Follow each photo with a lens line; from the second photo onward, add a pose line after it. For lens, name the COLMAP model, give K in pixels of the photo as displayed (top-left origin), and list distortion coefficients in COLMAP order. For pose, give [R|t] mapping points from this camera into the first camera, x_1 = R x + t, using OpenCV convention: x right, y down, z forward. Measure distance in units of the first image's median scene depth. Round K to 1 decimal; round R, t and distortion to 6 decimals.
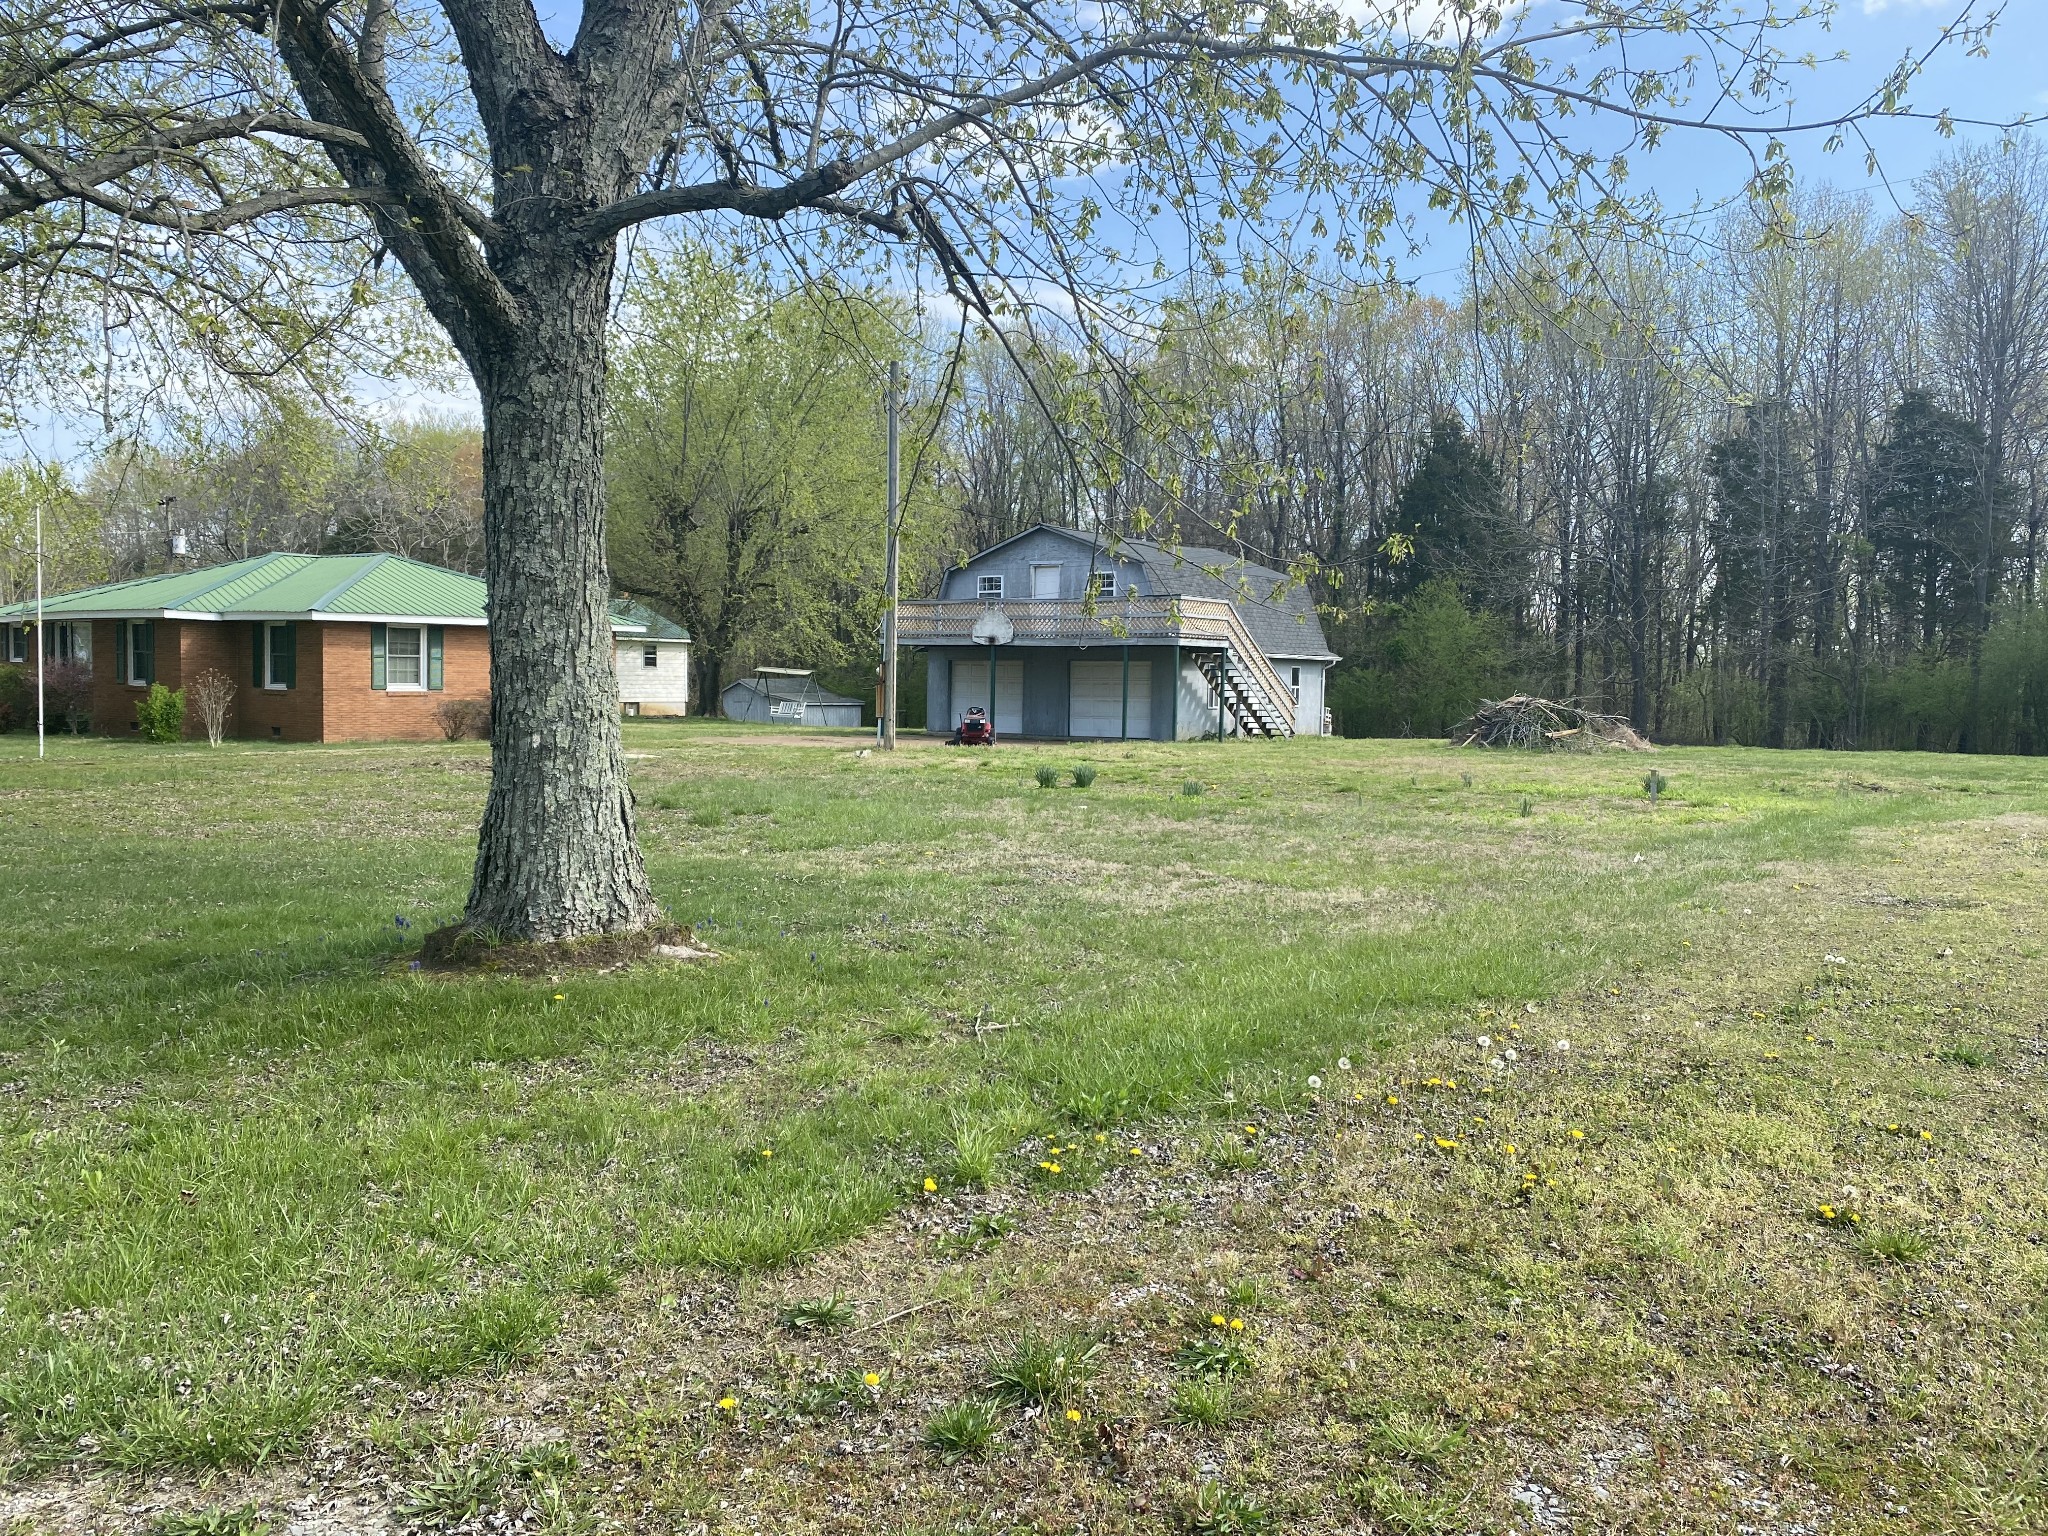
lens RADIAL K [[1531.4, 0, 1024.3], [0, 1531.4, 767.1], [0, 0, 1]] dist [0.001339, -0.006152]
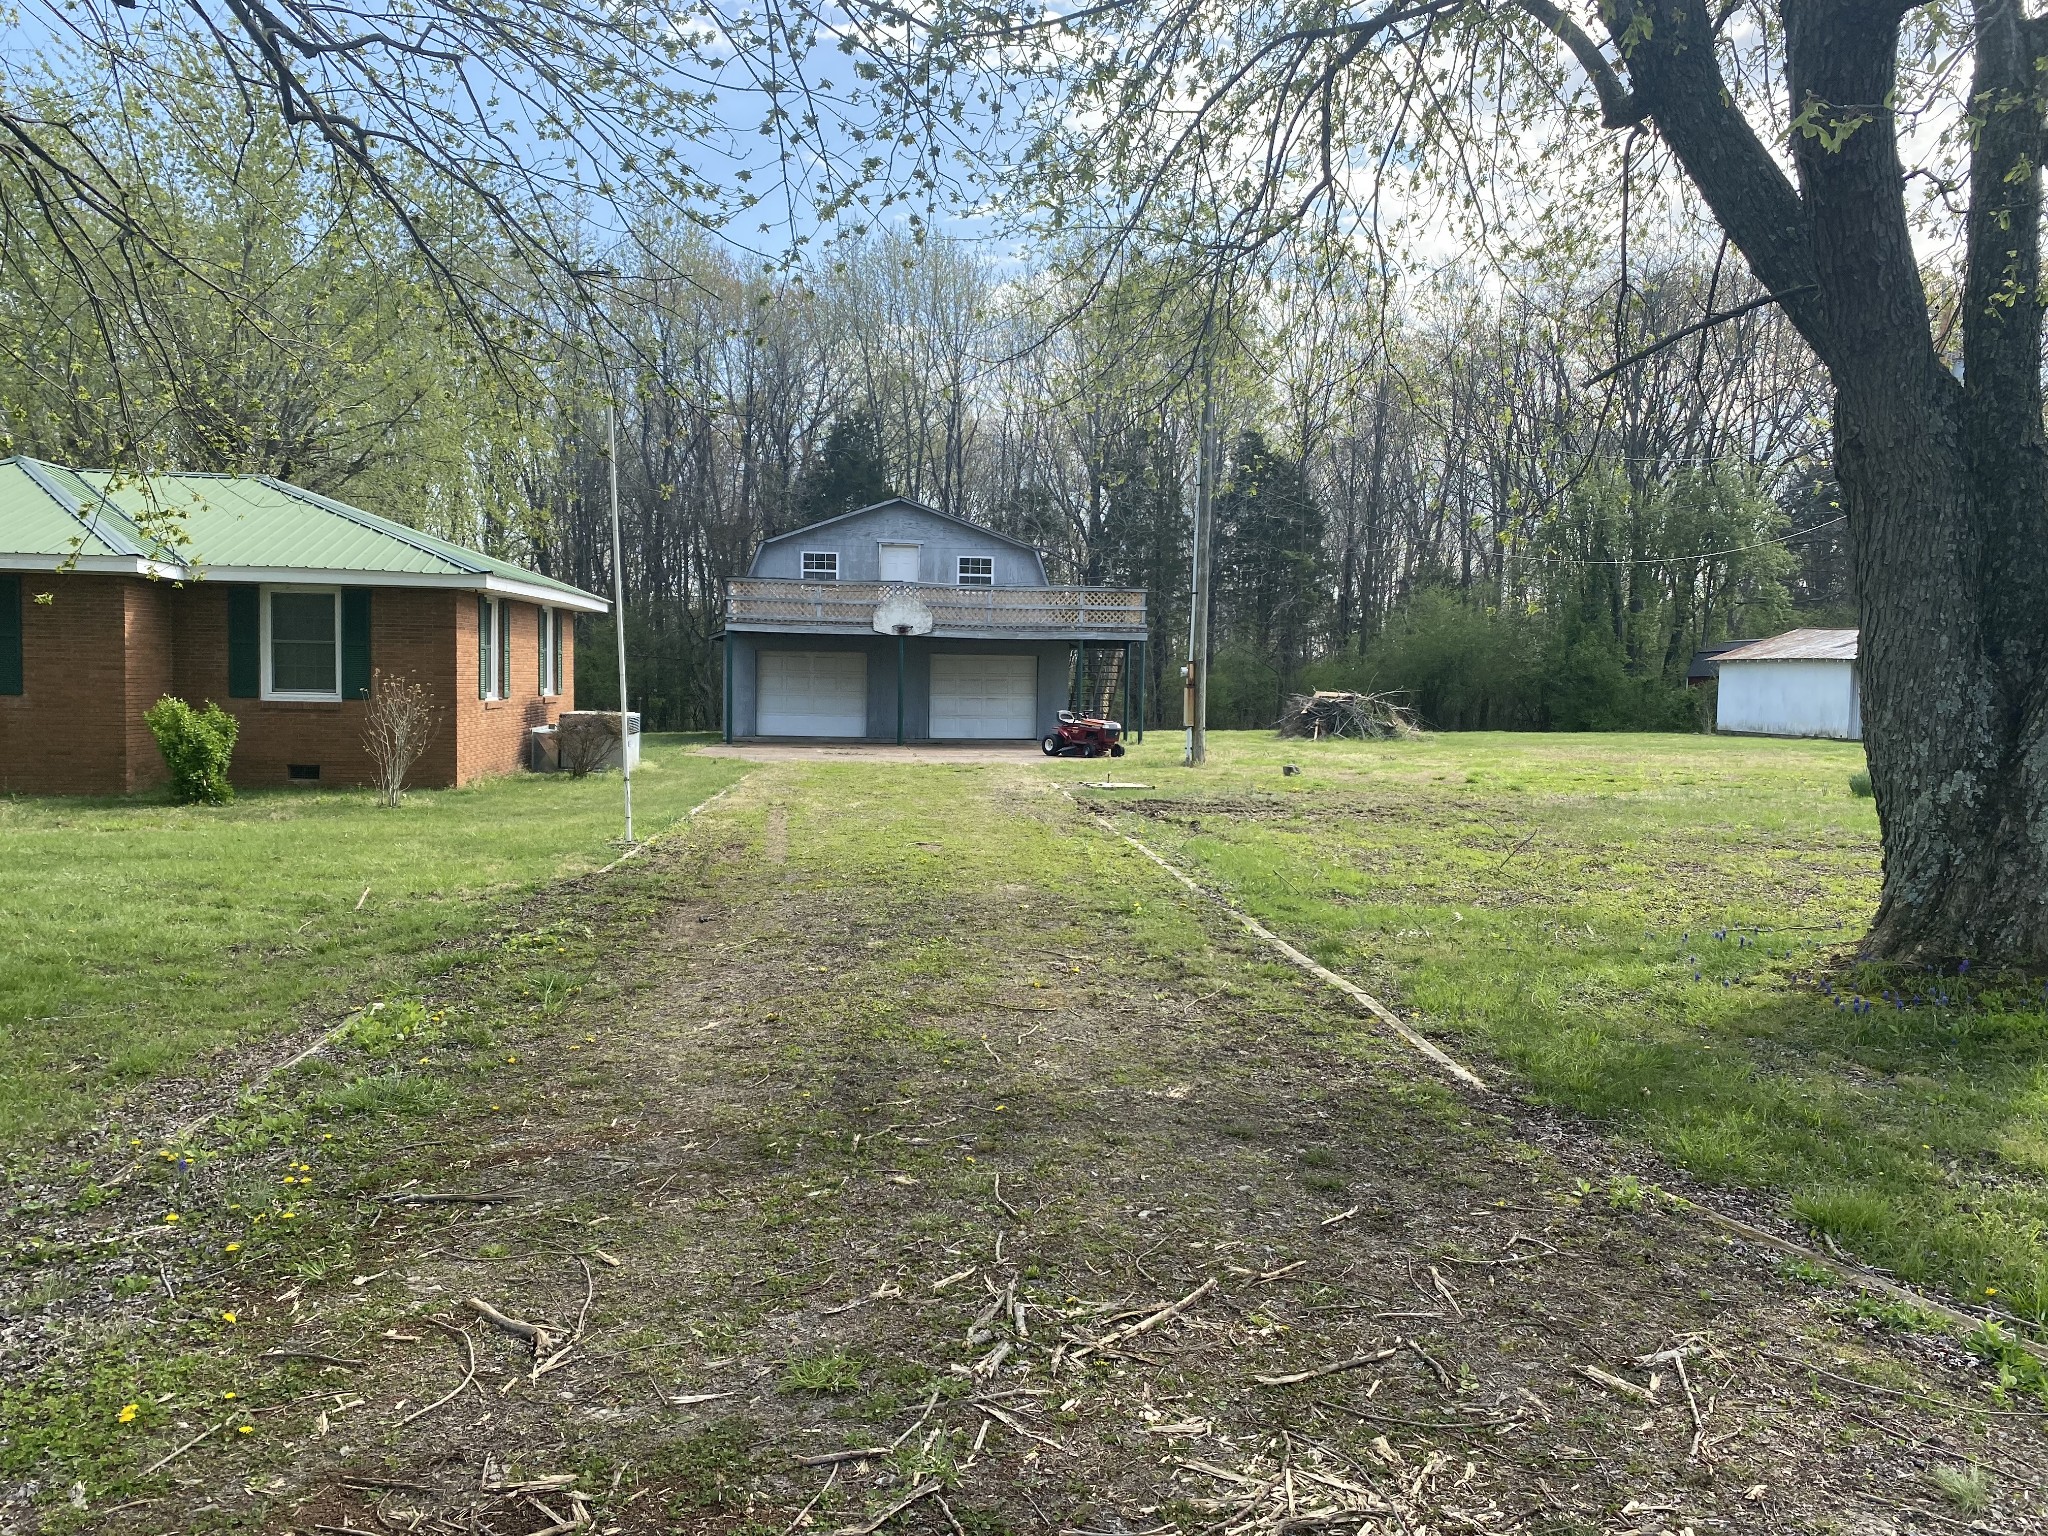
lens RADIAL K [[1531.4, 0, 1031.1], [0, 1531.4, 760.5], [0, 0, 1]] dist [0.001339, -0.006152]
pose [[0.788725, -0.035125, 0.613742, -0.490600], [0.030573, 0.999372, 0.017906, -0.023022], [-0.613985, 0.004641, 0.789304, 0.281026]]
